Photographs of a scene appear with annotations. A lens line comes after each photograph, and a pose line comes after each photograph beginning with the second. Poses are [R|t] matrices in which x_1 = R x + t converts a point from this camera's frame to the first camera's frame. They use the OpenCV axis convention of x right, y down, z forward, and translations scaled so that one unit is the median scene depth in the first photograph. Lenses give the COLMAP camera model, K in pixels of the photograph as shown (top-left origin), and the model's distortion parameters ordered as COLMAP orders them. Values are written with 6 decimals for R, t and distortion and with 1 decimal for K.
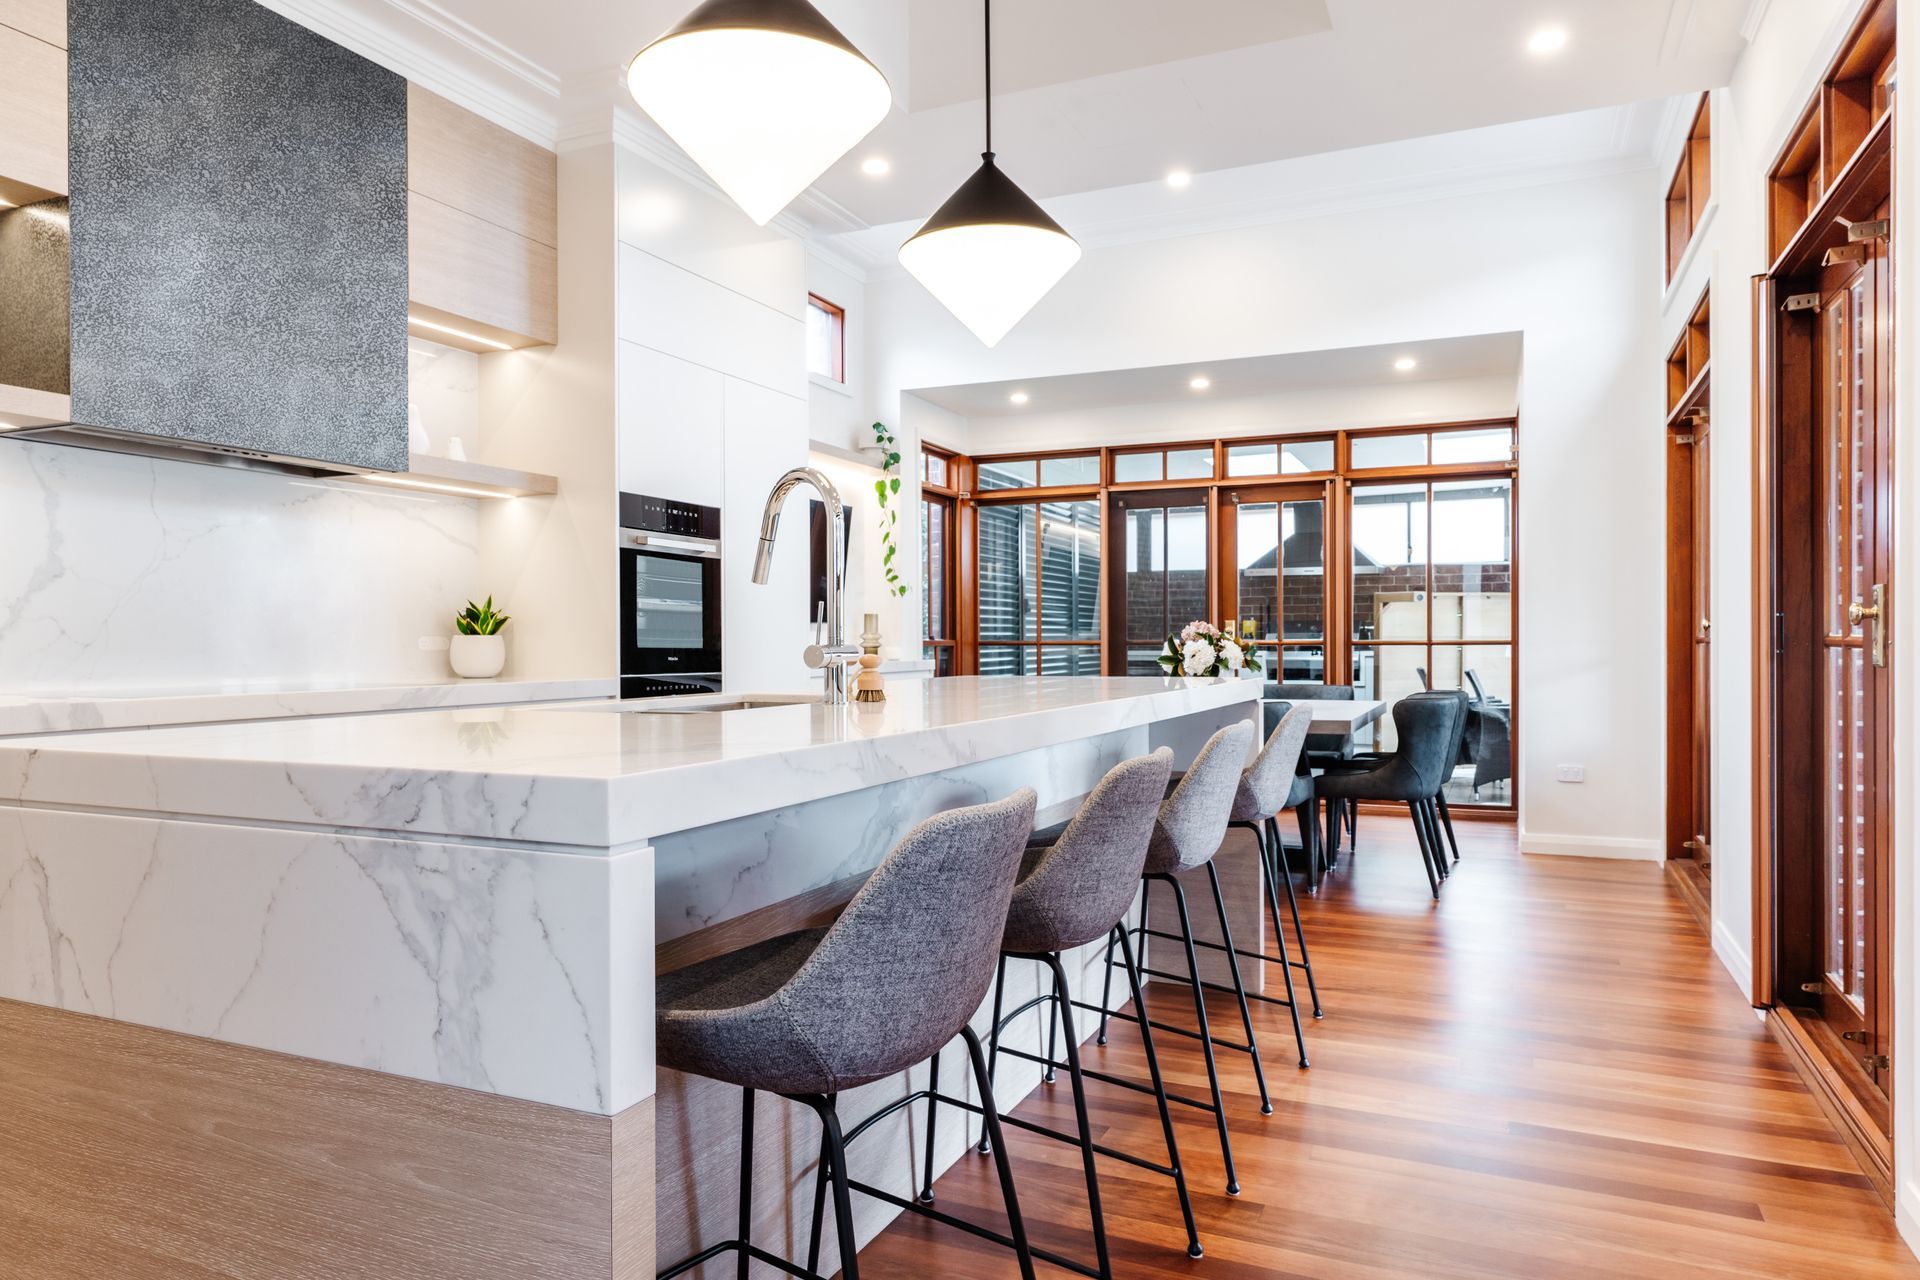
lens RADIAL K [[1231.1, 0, 939.6], [0, 1231.1, 633.3], [0, 0, 1]] dist [0.006240, -0.001280]
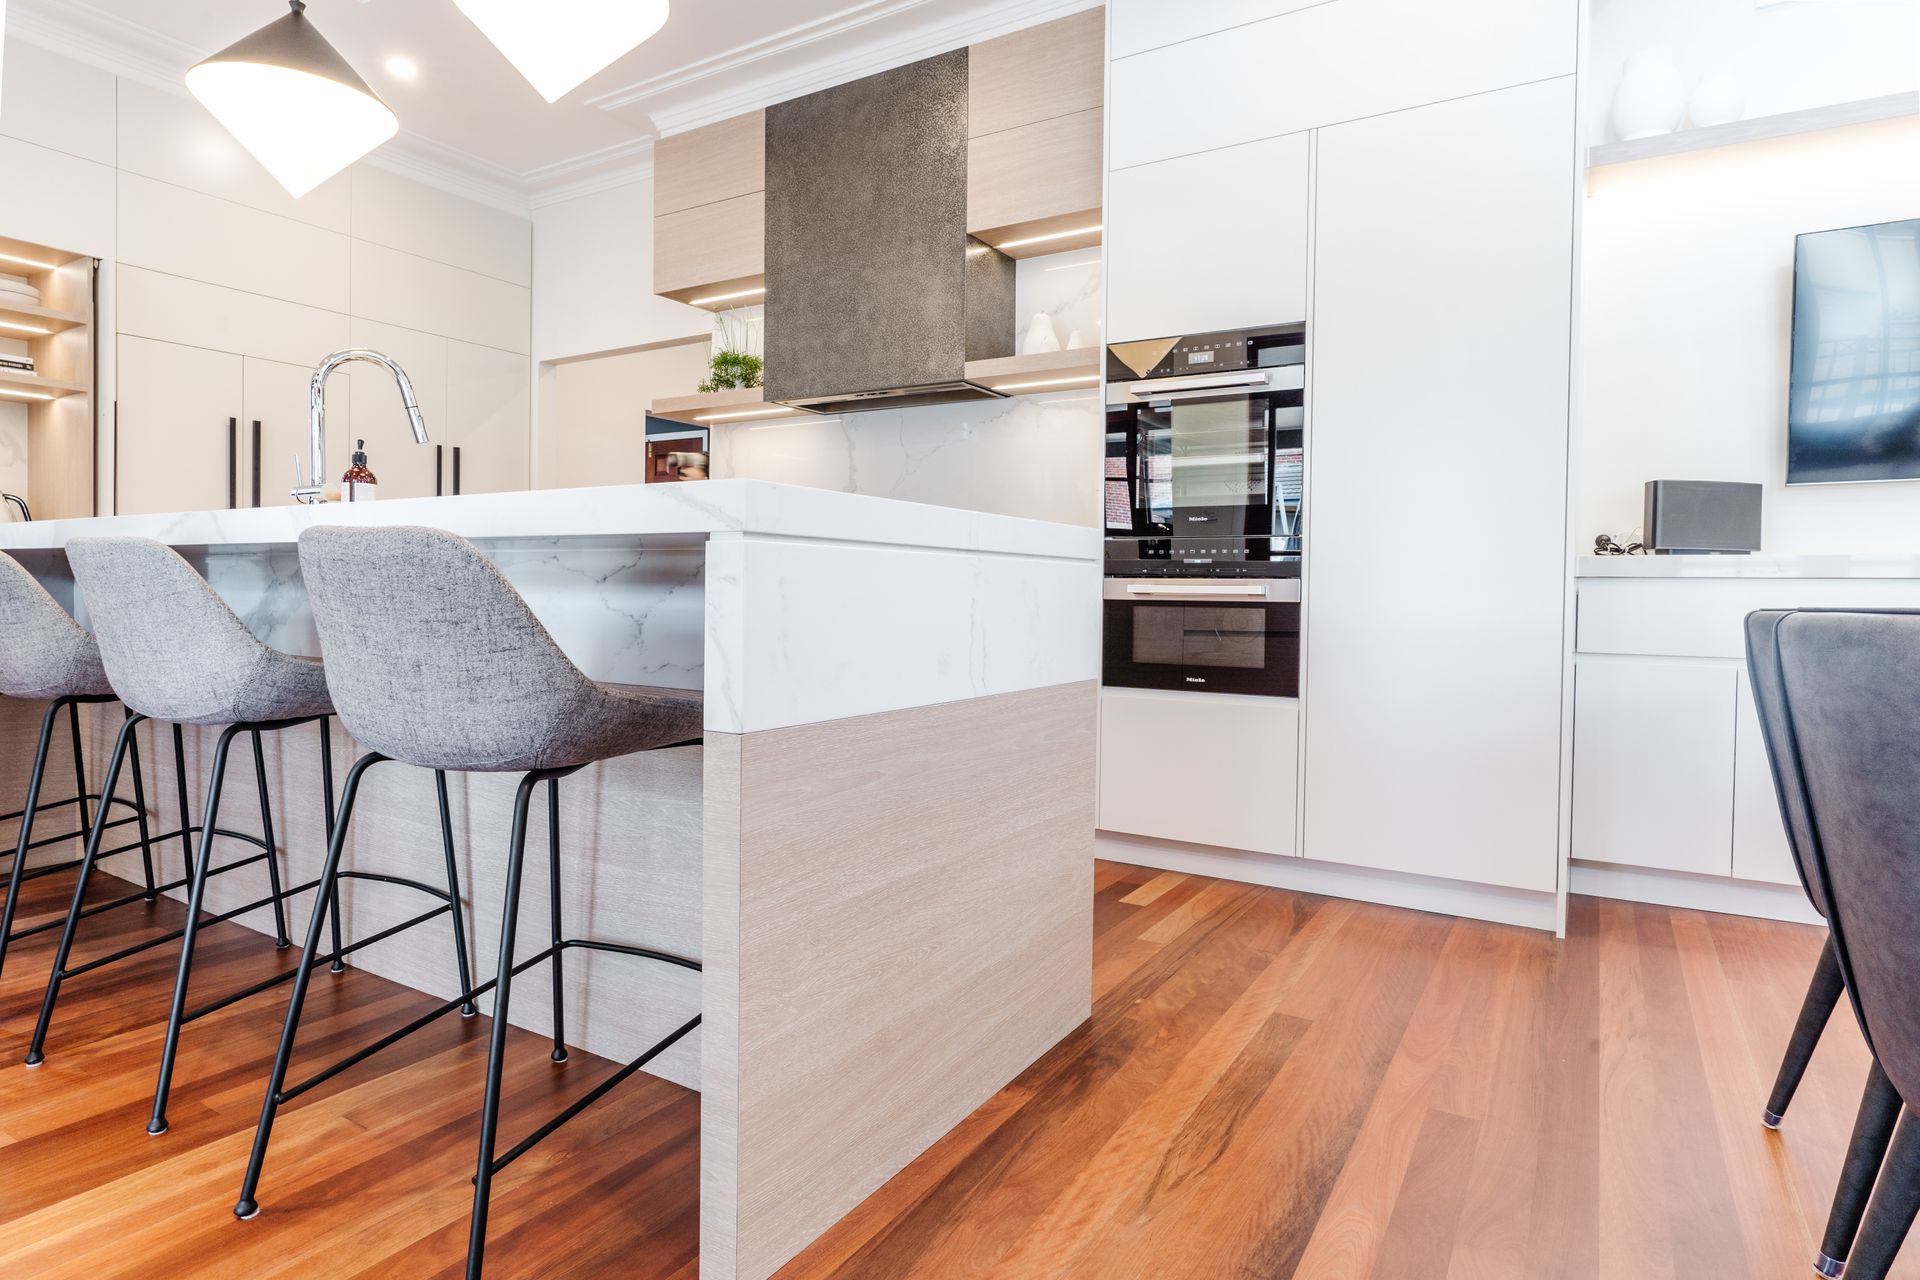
lens RADIAL K [[1054.7, 0, 952.6], [0, 1054.7, 611.0], [0, 0, 1]] dist [-0.007996, 0.003439]
pose [[-0.112880, 0.019833, -0.993411, 0.511479], [-0.007499, 0.999755, 0.020812, 0.062622], [0.993580, 0.009798, -0.112704, 0.969221]]
